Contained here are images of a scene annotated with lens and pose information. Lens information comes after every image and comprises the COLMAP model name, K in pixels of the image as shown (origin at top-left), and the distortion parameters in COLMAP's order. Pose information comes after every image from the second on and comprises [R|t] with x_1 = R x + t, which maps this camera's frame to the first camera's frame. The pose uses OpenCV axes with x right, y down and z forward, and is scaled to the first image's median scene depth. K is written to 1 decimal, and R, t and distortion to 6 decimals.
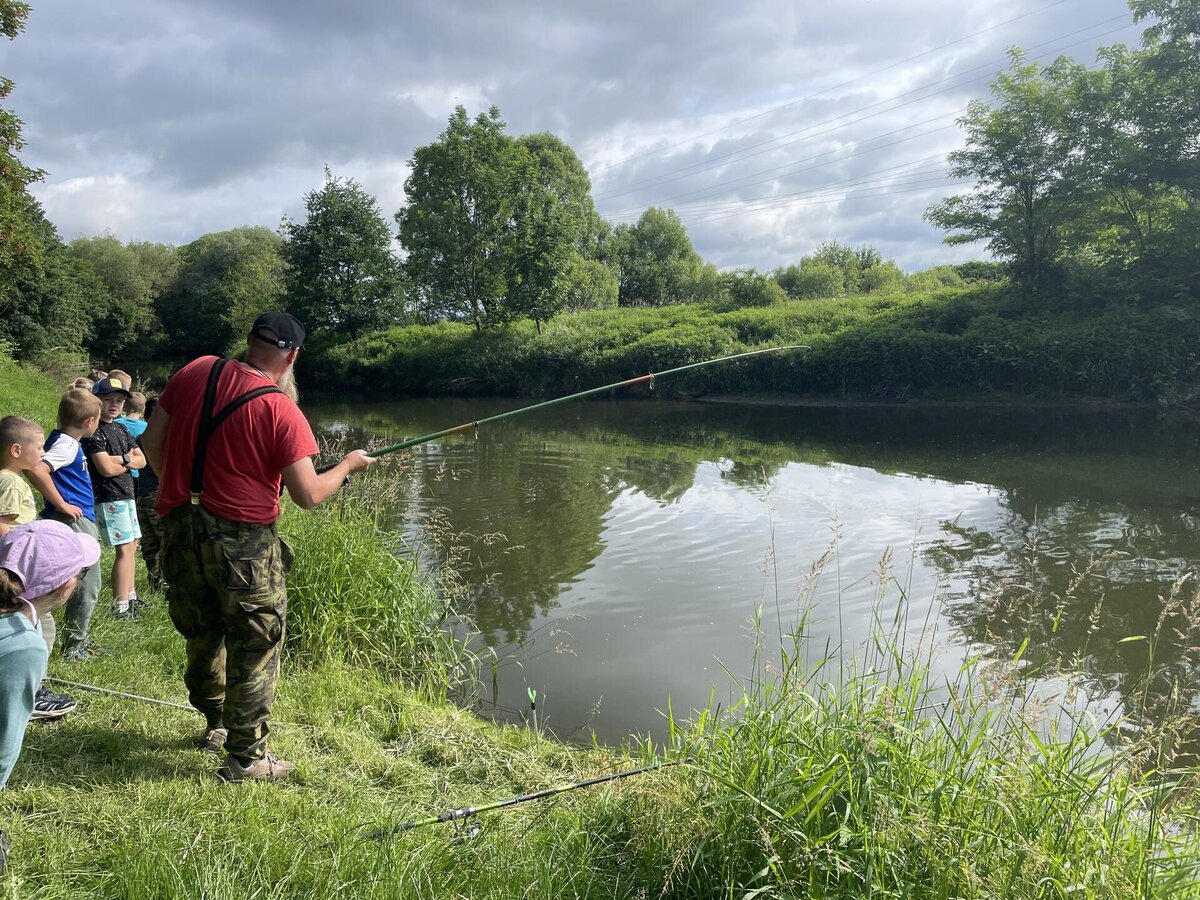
lens RADIAL K [[919.1, 0, 610.6], [0, 919.1, 444.7], [0, 0, 1]] dist [0.085938, -0.115801]
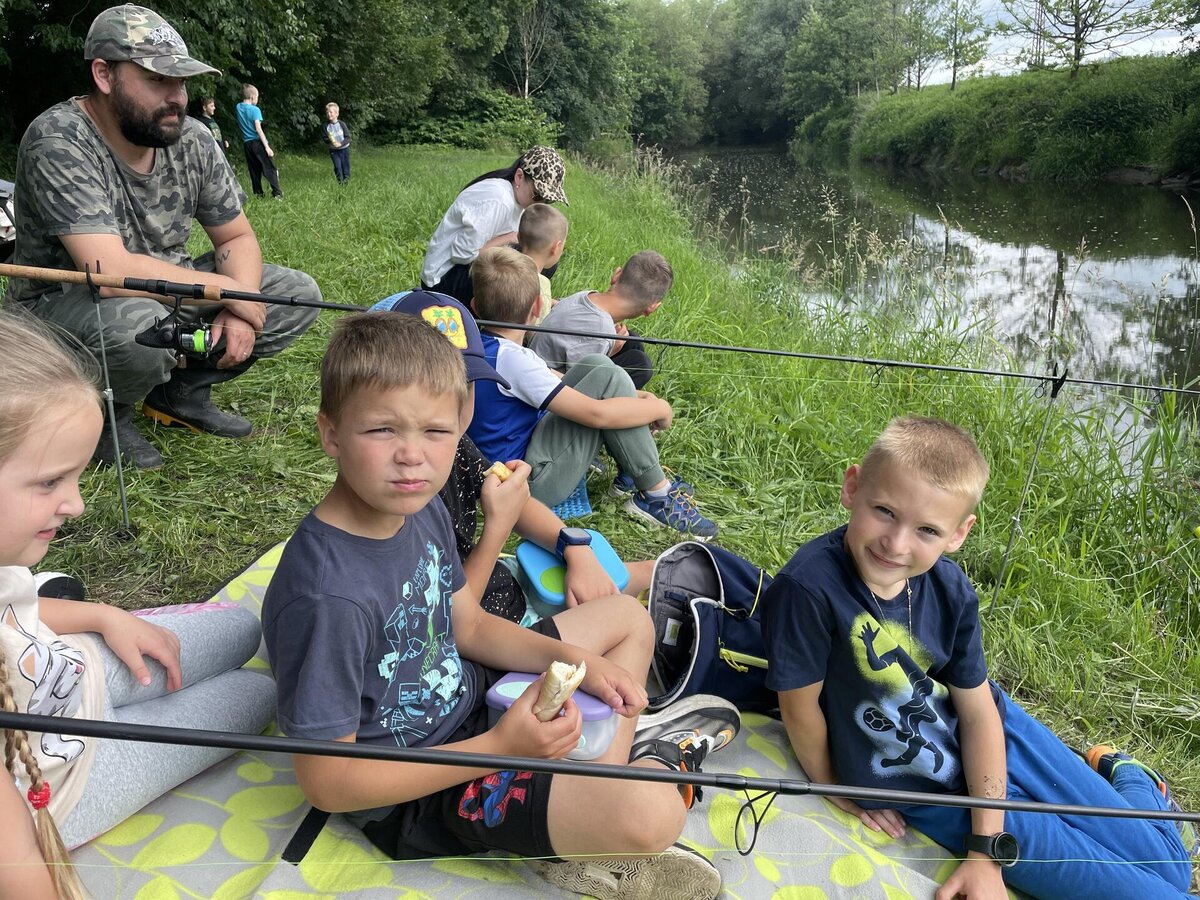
lens RADIAL K [[919.1, 0, 609.0], [0, 919.1, 448.1], [0, 0, 1]] dist [0.085938, -0.115801]
pose [[0.873027, 0.123903, -0.471668, -0.233091], [-0.014751, 0.973452, 0.228416, -0.030381], [0.487448, -0.192456, 0.851678, 0.354002]]
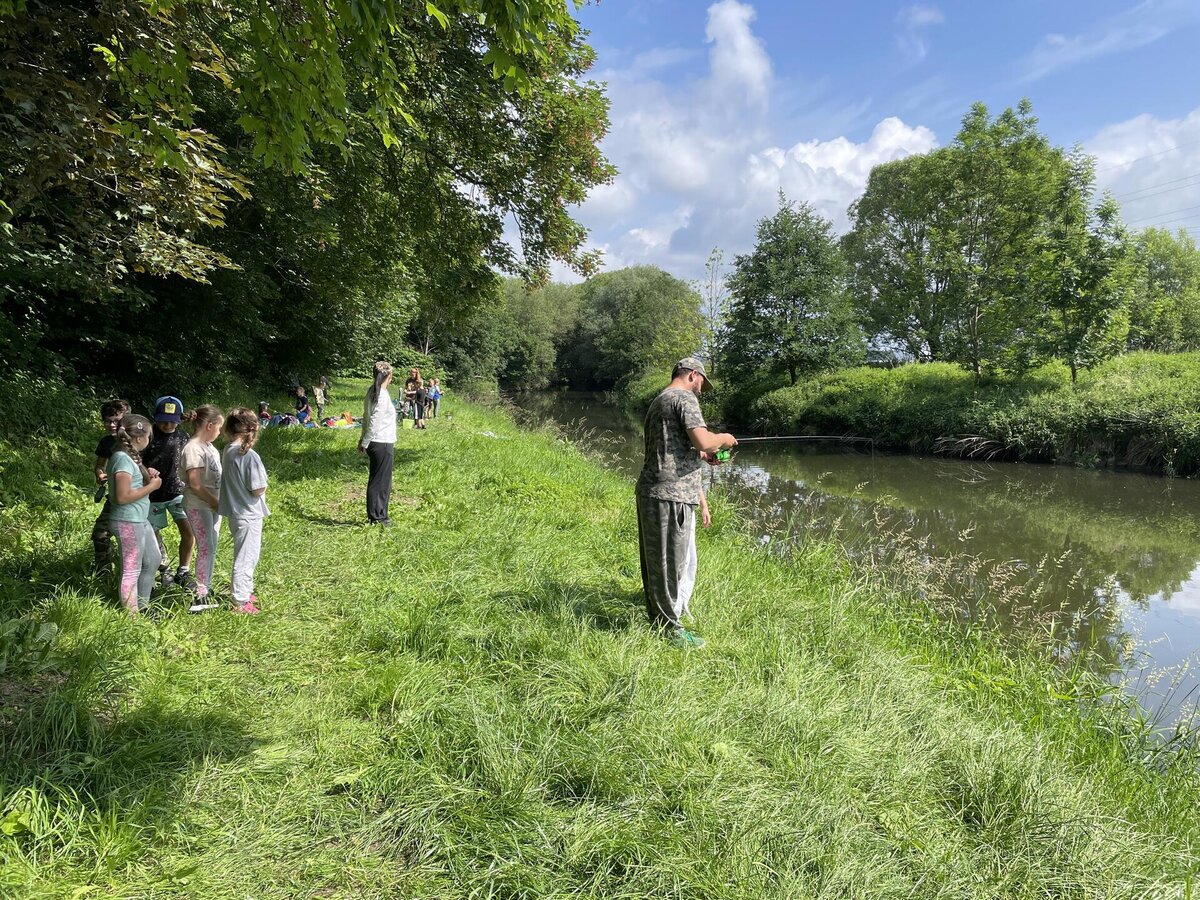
lens RADIAL K [[919.1, 0, 601.3], [0, 919.1, 447.3], [0, 0, 1]] dist [0.085938, -0.115801]
pose [[0.930399, 0.060332, -0.361548, -0.081905], [-0.073332, 0.997058, -0.022330, -0.011497], [0.359137, 0.047289, 0.932086, 0.072058]]
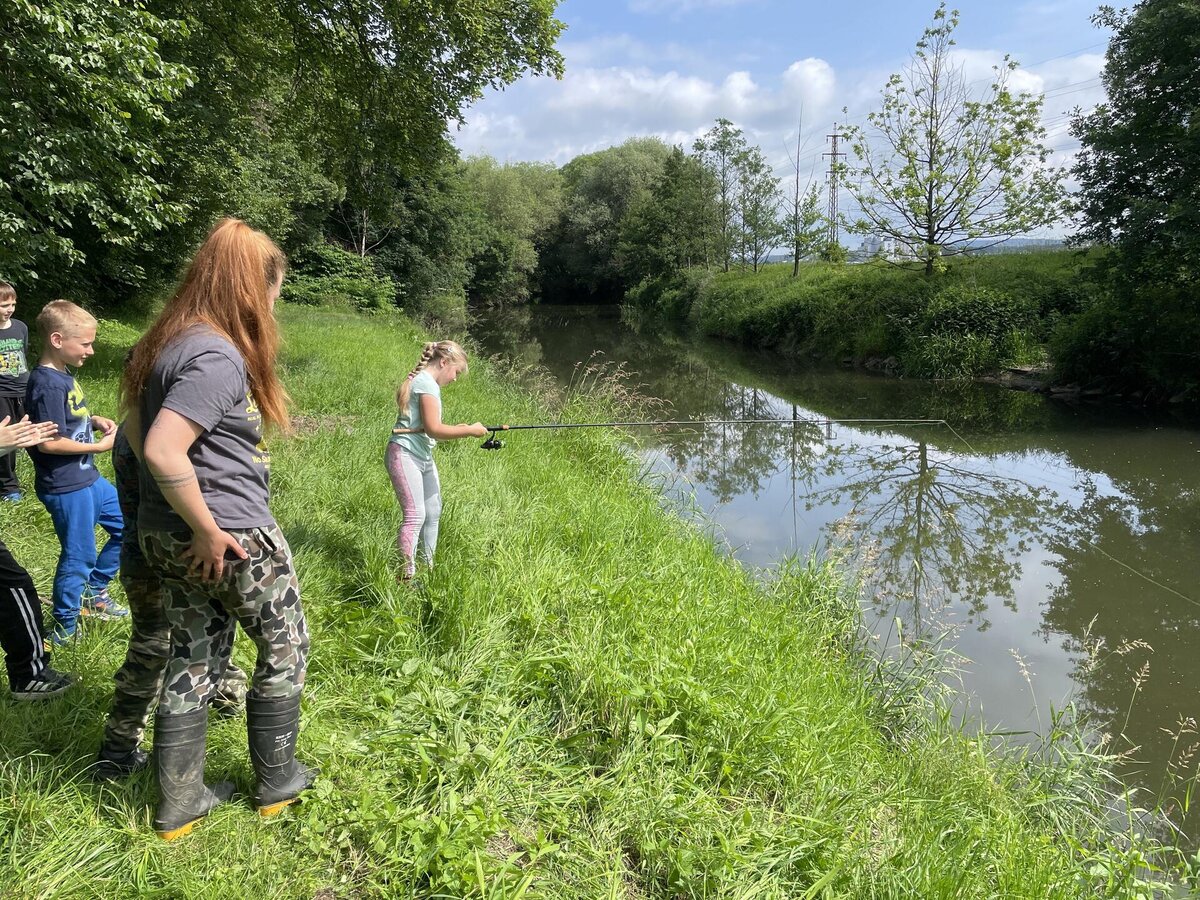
lens RADIAL K [[919.1, 0, 594.7], [0, 919.1, 444.9], [0, 0, 1]] dist [0.085938, -0.115801]
pose [[0.945605, 0.064415, -0.318876, -0.266822], [-0.044241, 0.996557, 0.070116, -0.042865], [0.322295, -0.052195, 0.945199, 0.379701]]
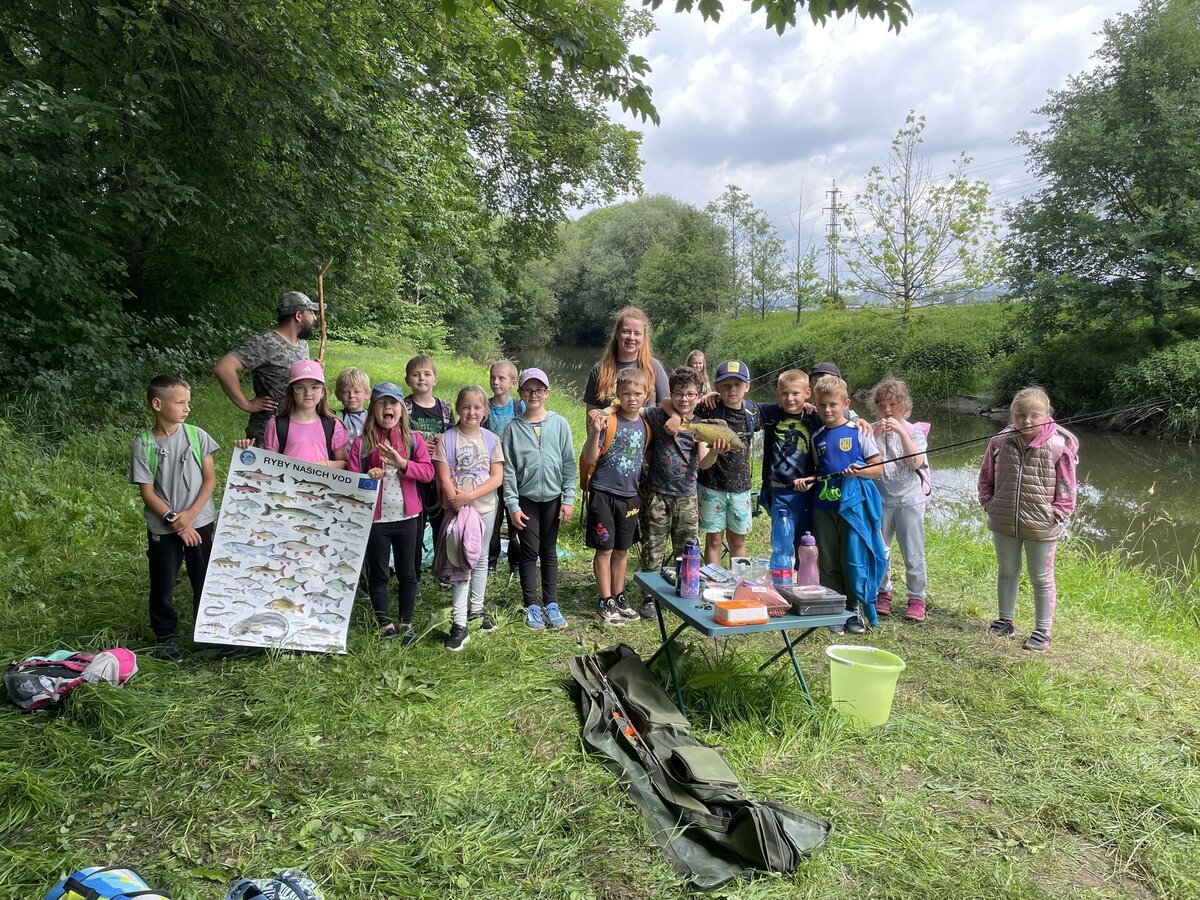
lens RADIAL K [[919.1, 0, 589.7], [0, 919.1, 433.7], [0, 0, 1]] dist [0.085938, -0.115801]
pose [[0.942216, 0.046828, -0.331716, -0.256244], [-0.045229, 0.998898, 0.012544, -0.034572], [0.331937, 0.003184, 0.943296, 0.294141]]
